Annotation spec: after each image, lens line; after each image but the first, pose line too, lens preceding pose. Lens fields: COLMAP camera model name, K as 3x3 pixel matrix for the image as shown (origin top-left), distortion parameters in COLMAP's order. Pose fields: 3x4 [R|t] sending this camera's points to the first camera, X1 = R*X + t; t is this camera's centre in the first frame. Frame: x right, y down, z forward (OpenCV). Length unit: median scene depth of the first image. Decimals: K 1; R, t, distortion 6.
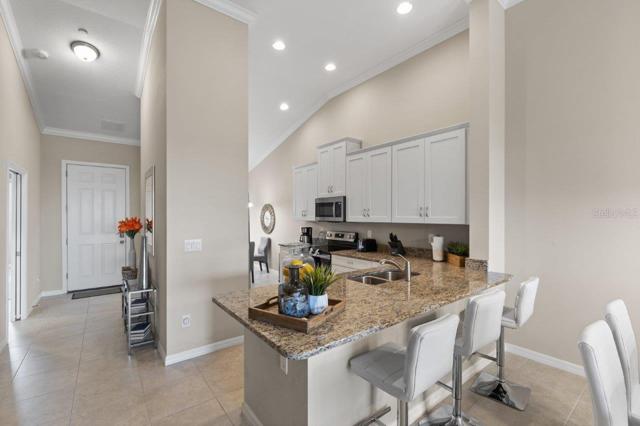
lens RADIAL K [[278.2, 0, 320.1], [0, 278.2, 215.6], [0, 0, 1]] dist [-0.002421, -0.000507]
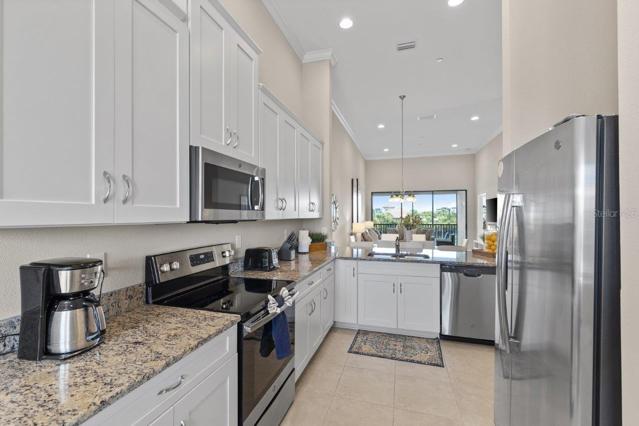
lens RADIAL K [[284.3, 0, 315.4], [0, 284.3, 216.3], [0, 0, 1]] dist [0.003031, -0.000072]
pose [[-0.578441, -0.003102, 0.815718, -0.368742], [0.001123, 0.999989, 0.004599, 0.012425], [-0.815724, 0.003576, -0.578431, 1.191495]]
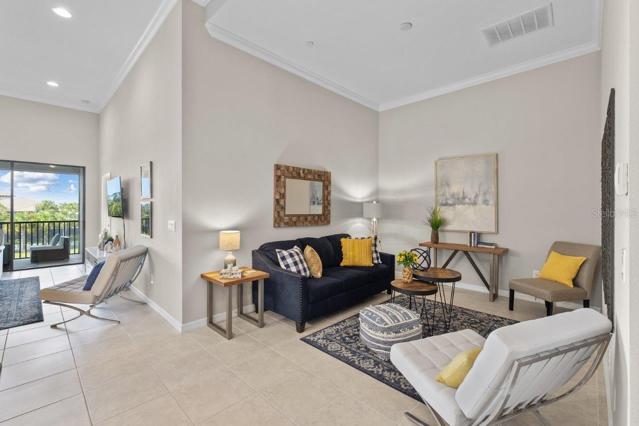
lens RADIAL K [[276.8, 0, 319.5], [0, 276.8, 213.0], [0, 0, 1]] dist [0.000909, 0.000111]
pose [[-0.990805, -0.000908, -0.135296, -0.201125], [-0.003115, 0.999866, 0.016101, 0.021280], [0.135263, 0.016375, -0.990674, 0.435610]]
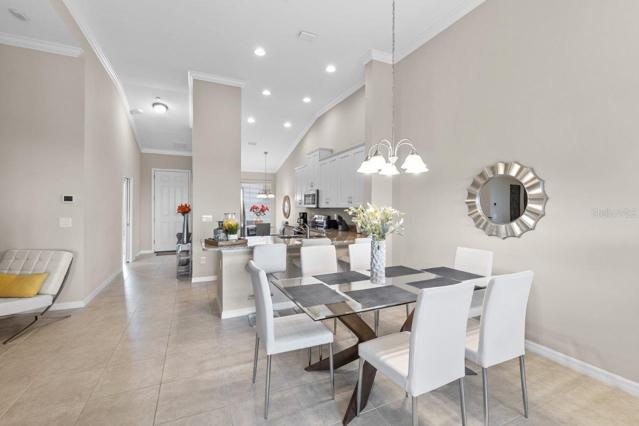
lens RADIAL K [[277.2, 0, 319.5], [0, 277.2, 207.9], [0, 0, 1]] dist [0.000266, -0.000137]
pose [[0.973437, 0.006189, -0.228872, 0.418892], [-0.006010, 0.999981, 0.001478, 0.020737], [0.228877, -0.000063, 0.973455, -0.367327]]
